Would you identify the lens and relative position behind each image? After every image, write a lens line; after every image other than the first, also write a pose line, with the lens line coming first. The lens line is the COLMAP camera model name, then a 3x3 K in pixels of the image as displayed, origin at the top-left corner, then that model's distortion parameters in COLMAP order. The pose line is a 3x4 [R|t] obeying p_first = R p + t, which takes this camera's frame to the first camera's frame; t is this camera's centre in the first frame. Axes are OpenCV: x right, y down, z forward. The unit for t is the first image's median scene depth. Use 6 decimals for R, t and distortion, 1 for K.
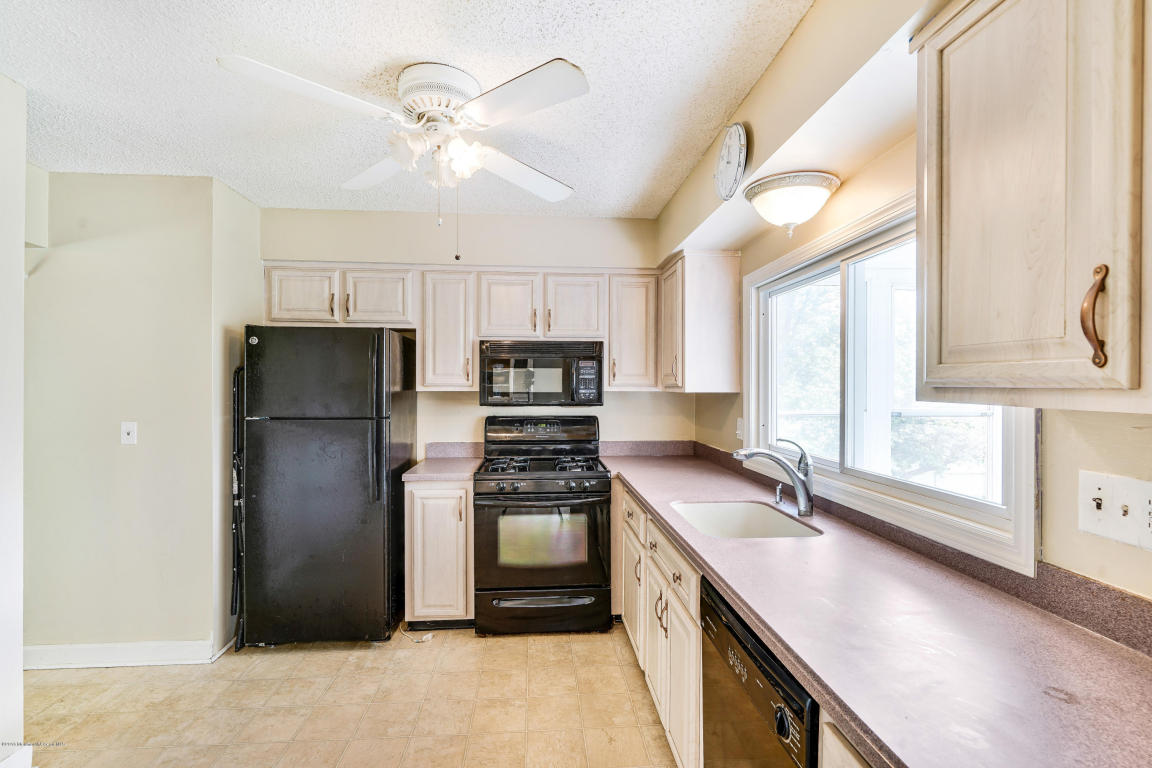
lens RADIAL K [[515.7, 0, 571.6], [0, 515.7, 386.4], [0, 0, 1]] dist [-0.002921, 0.001084]
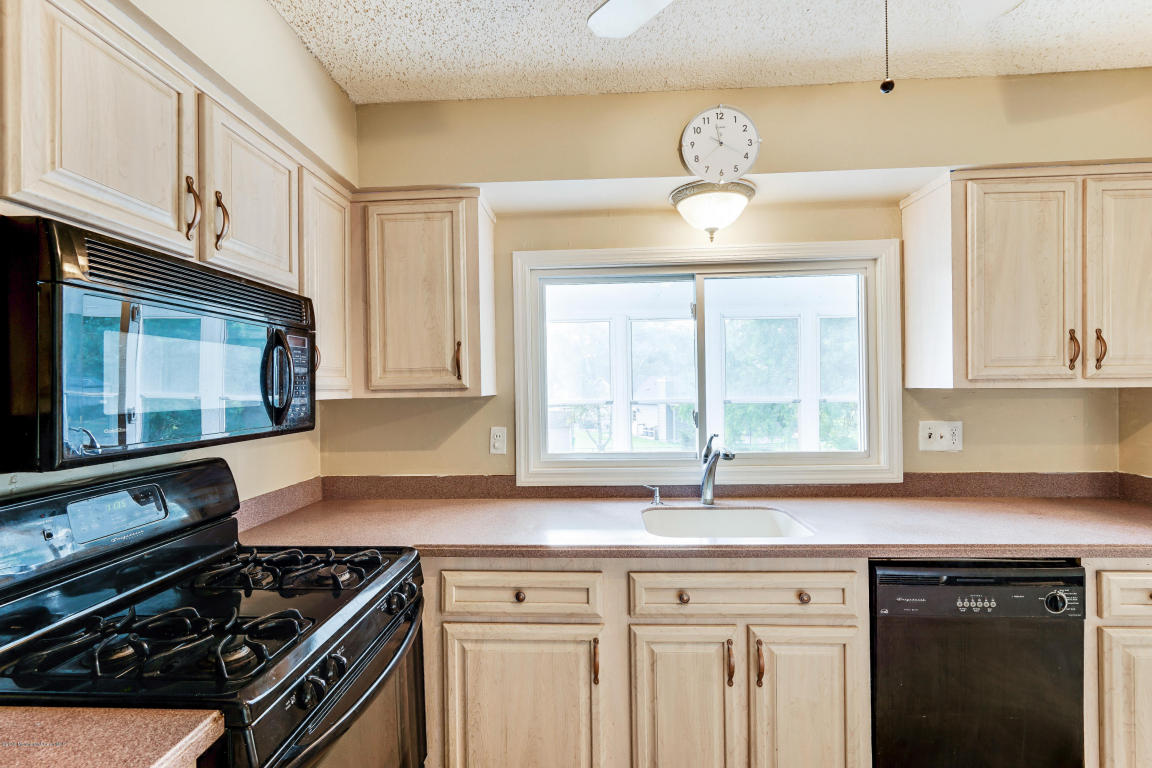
lens RADIAL K [[515.7, 0, 571.6], [0, 515.7, 386.4], [0, 0, 1]] dist [-0.002921, 0.001084]
pose [[0.123285, -0.004451, 0.992361, -0.472108], [0.017364, 0.999847, 0.002327, -0.001264], [-0.992219, 0.016944, 0.123343, 0.833849]]
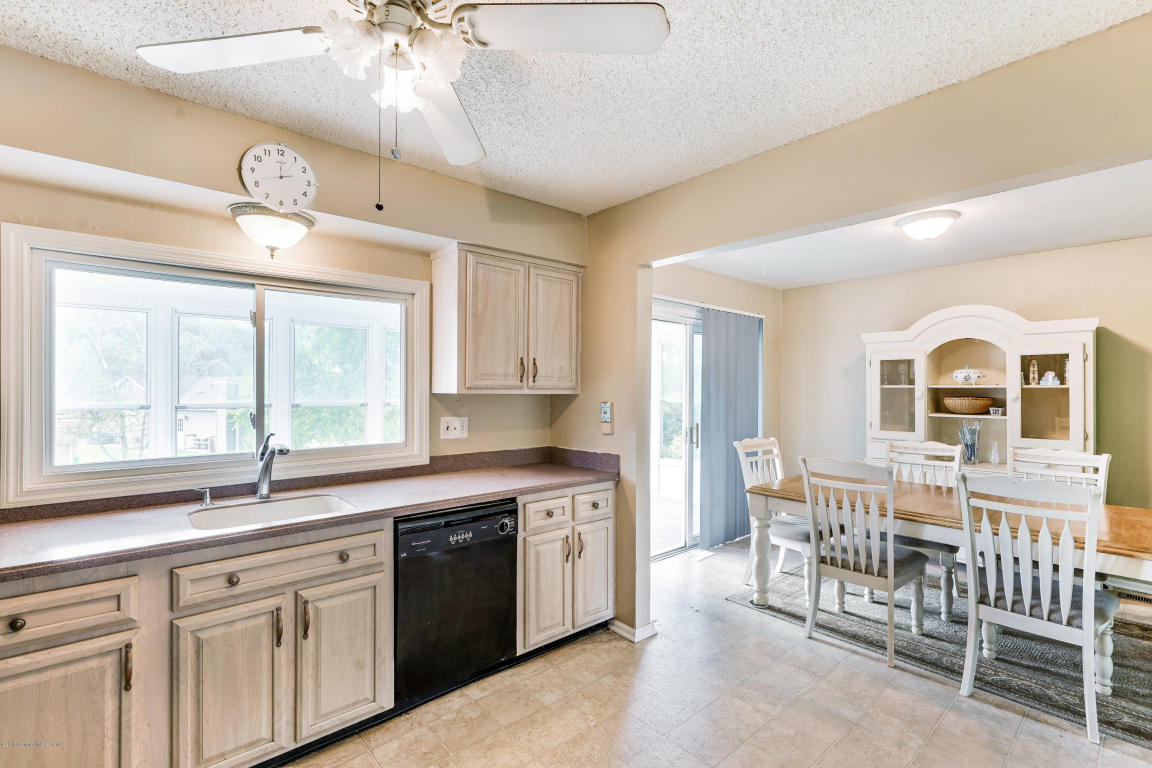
lens RADIAL K [[517.5, 0, 570.1], [0, 517.5, 386.3], [0, 0, 1]] dist [-0.001779, 0.000715]
pose [[-0.599318, -0.000109, 0.800511, -0.651545], [-0.000840, 1.000000, -0.000493, -0.001947], [-0.800510, -0.000968, -0.599318, 0.834786]]
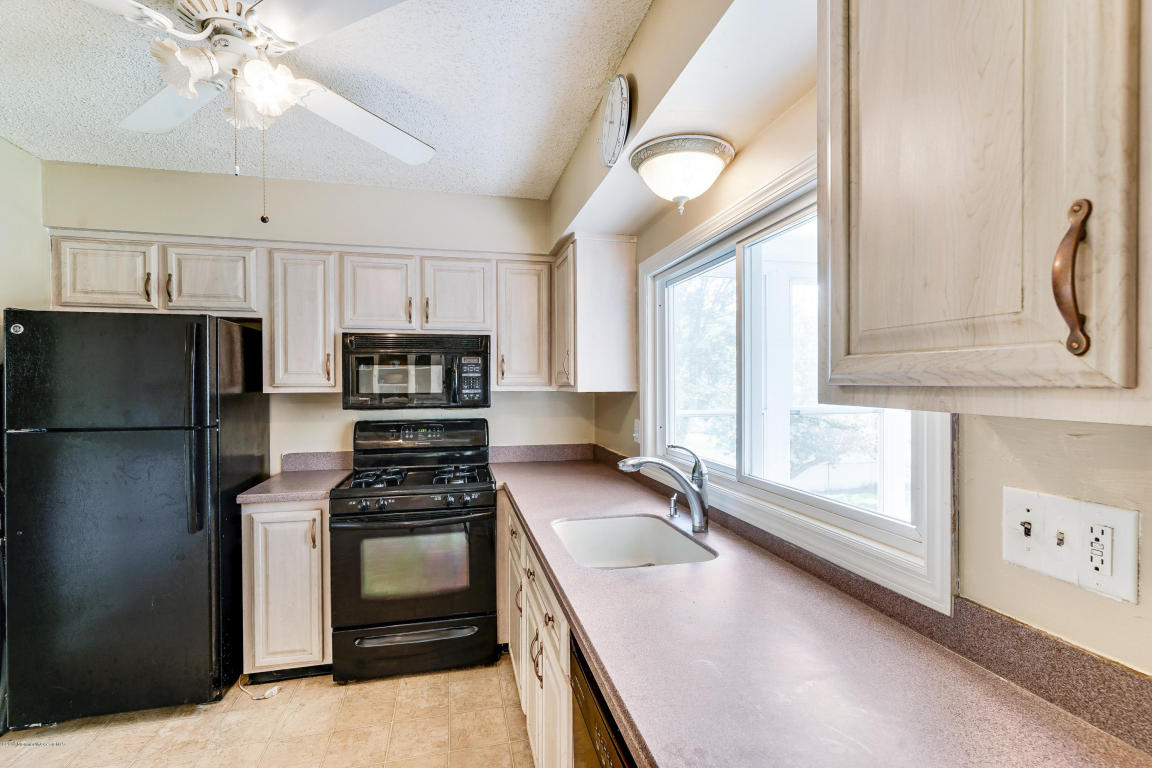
lens RADIAL K [[517.5, 0, 570.1], [0, 517.5, 386.3], [0, 0, 1]] dist [-0.001779, 0.000715]
pose [[0.988367, -0.007180, 0.151920, 0.074375], [0.006816, 0.999973, 0.002917, -0.000973], [-0.151937, -0.001847, 0.988388, 0.117789]]
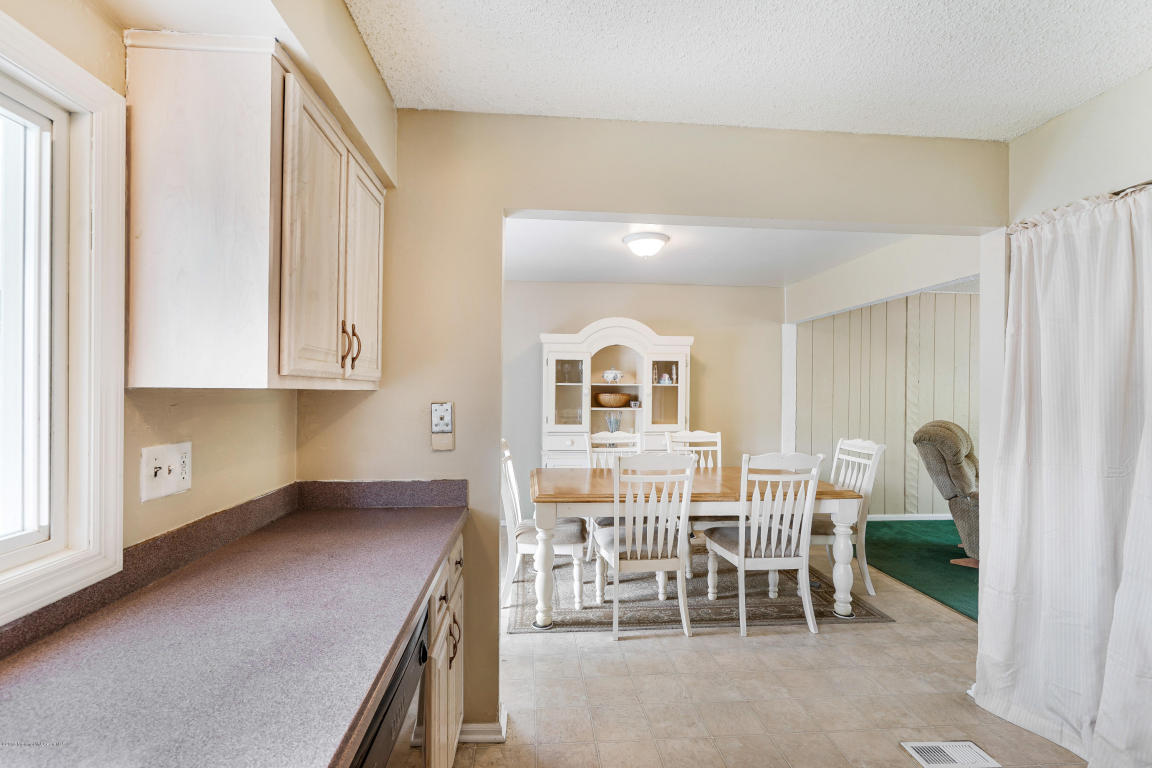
lens RADIAL K [[517.5, 0, 570.1], [0, 517.5, 386.3], [0, 0, 1]] dist [-0.001779, 0.000715]
pose [[-0.999888, -0.009670, -0.011432, 0.029641], [-0.009644, 0.999951, -0.002324, 0.008516], [0.011454, -0.002214, -0.999932, 0.843832]]
